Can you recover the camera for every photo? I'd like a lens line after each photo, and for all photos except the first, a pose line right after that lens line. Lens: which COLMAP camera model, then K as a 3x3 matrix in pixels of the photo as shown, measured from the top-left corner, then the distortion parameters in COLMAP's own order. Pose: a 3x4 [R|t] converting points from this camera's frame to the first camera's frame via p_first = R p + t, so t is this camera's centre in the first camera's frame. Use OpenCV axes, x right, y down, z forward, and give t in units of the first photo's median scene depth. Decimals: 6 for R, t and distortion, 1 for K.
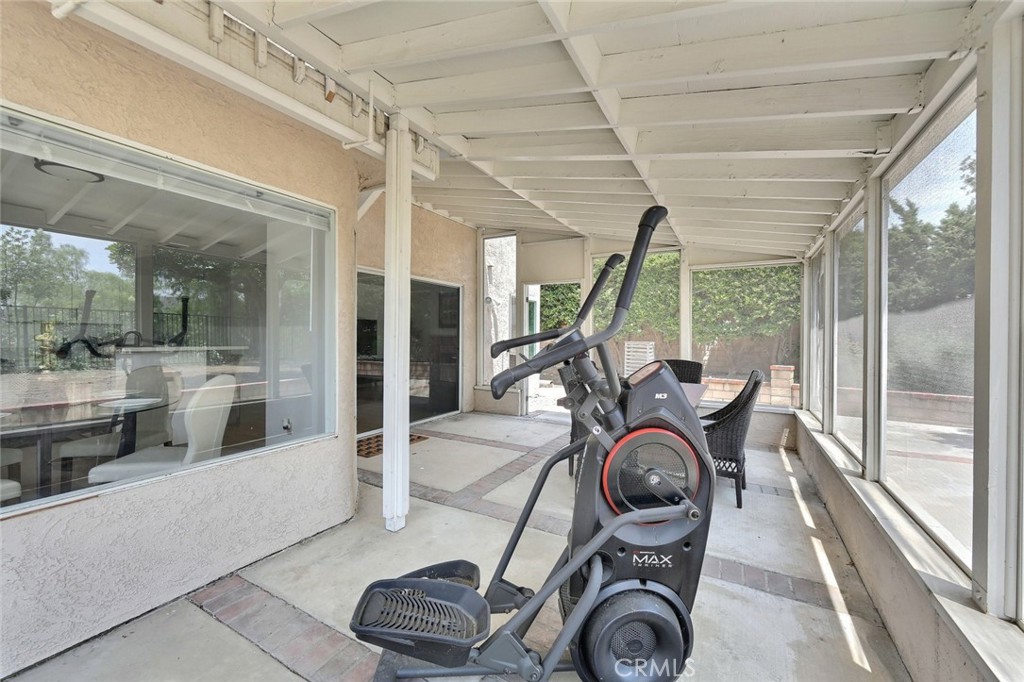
lens RADIAL K [[404.0, 0, 513.7], [0, 404.0, 338.9], [0, 0, 1]] dist [-0.019845, -0.000049]
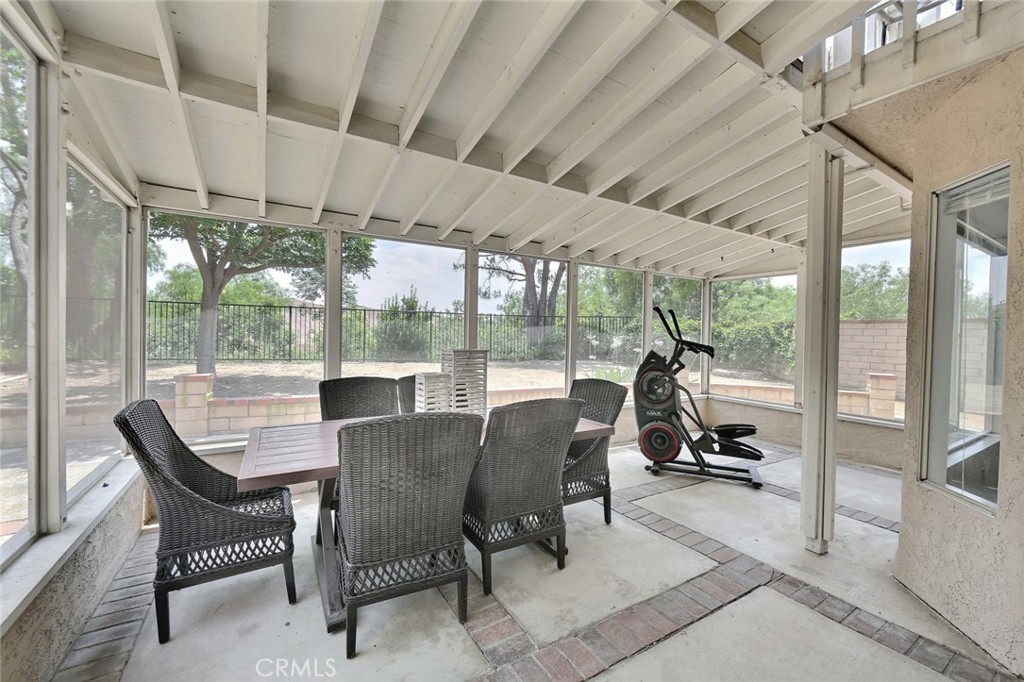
lens RADIAL K [[404.0, 0, 513.7], [0, 404.0, 338.9], [0, 0, 1]] dist [-0.019845, -0.000049]
pose [[-0.868119, -0.027136, 0.495614, -0.089513], [-0.020122, 0.999608, 0.019486, -0.022974], [-0.495949, 0.006943, -0.868324, 1.547138]]
